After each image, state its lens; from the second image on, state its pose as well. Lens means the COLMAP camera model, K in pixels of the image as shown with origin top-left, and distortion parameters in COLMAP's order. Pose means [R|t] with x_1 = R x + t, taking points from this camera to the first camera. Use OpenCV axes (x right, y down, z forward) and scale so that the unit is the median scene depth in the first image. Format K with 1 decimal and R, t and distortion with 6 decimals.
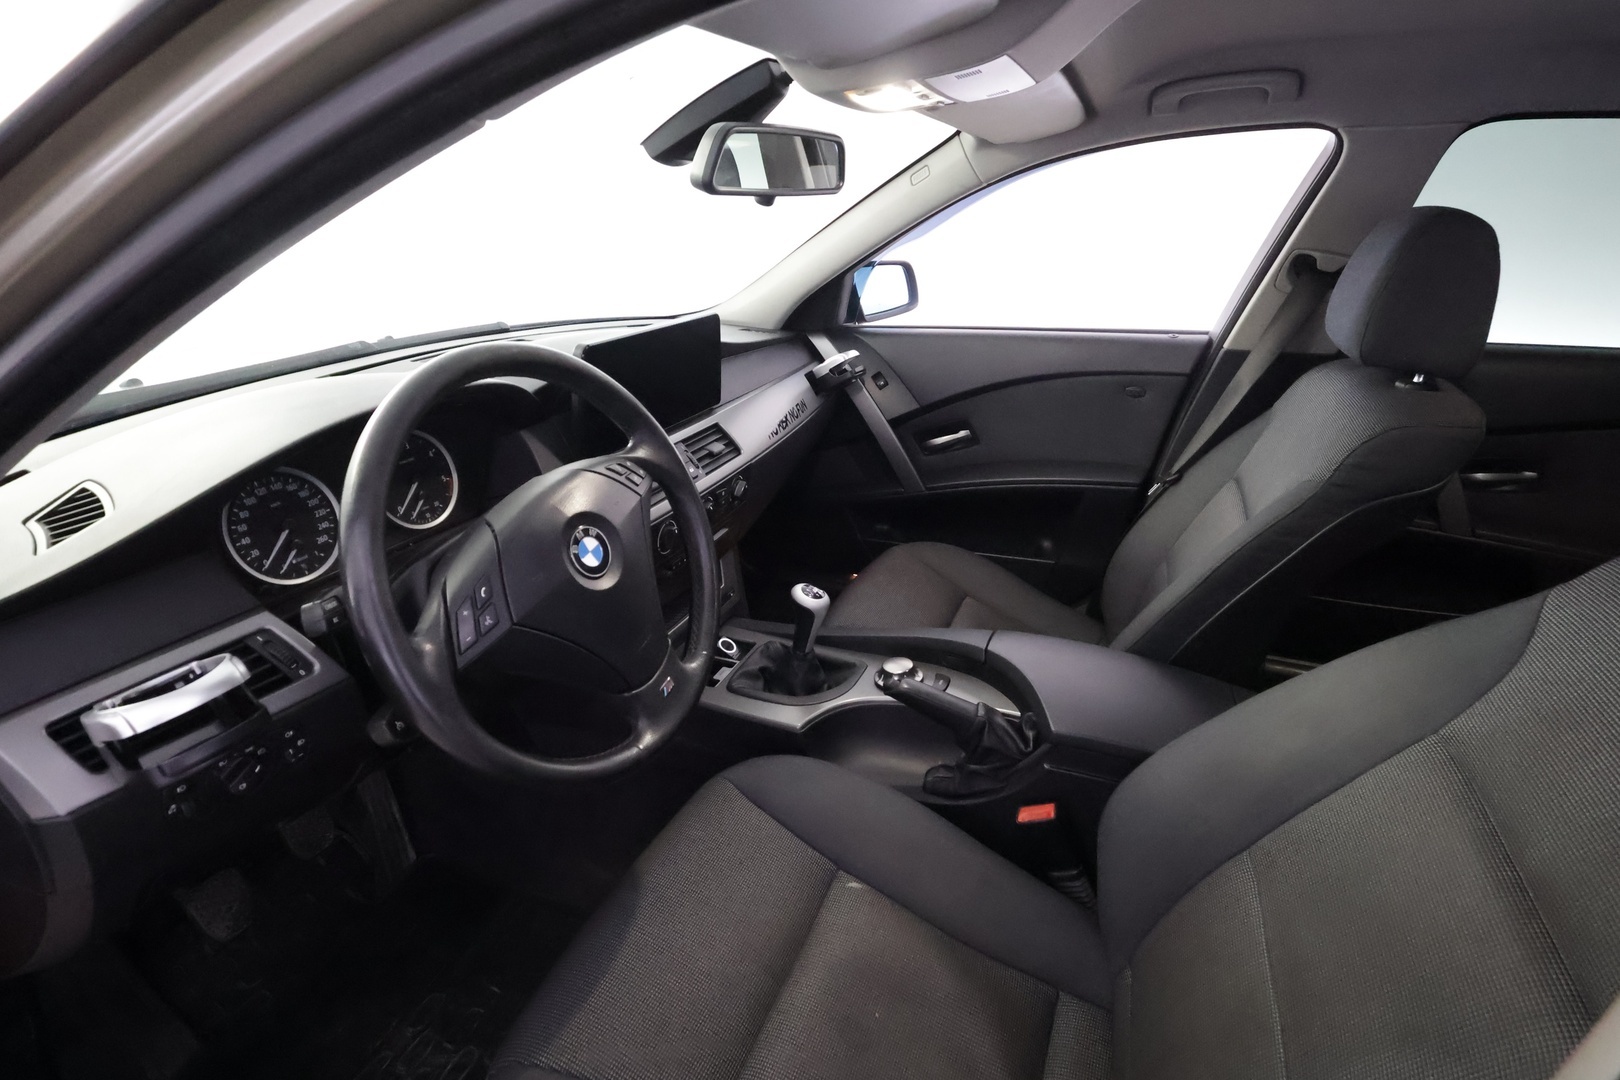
lens RADIAL K [[829.6, 0, 810.0], [0, 829.6, 540.0], [0, 0, 1]] dist [0.001260, 0.000094]
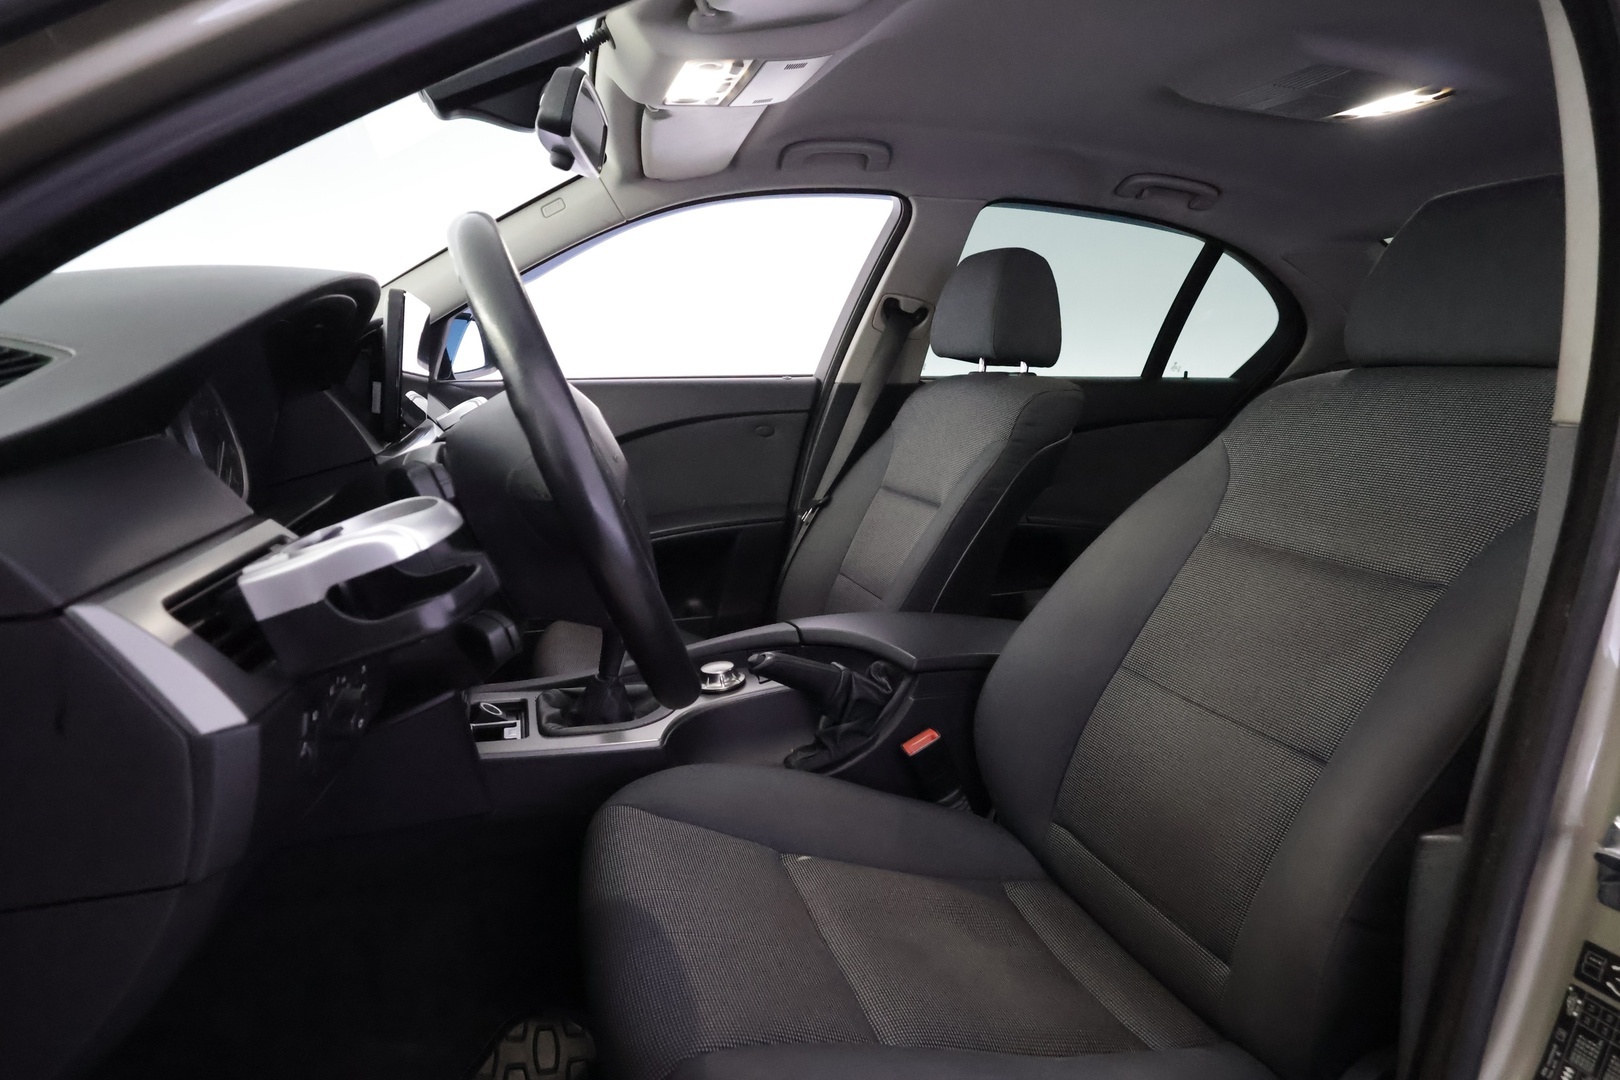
lens RADIAL K [[1004.1, 0, 810.0], [0, 1004.1, 540.0], [0, 0, 1]] dist [0.005267, 0.005860]
pose [[0.774260, -0.089728, 0.626475, -0.420478], [0.224934, 0.964280, -0.139885, 0.163331], [-0.591546, 0.249223, 0.766786, 0.043434]]
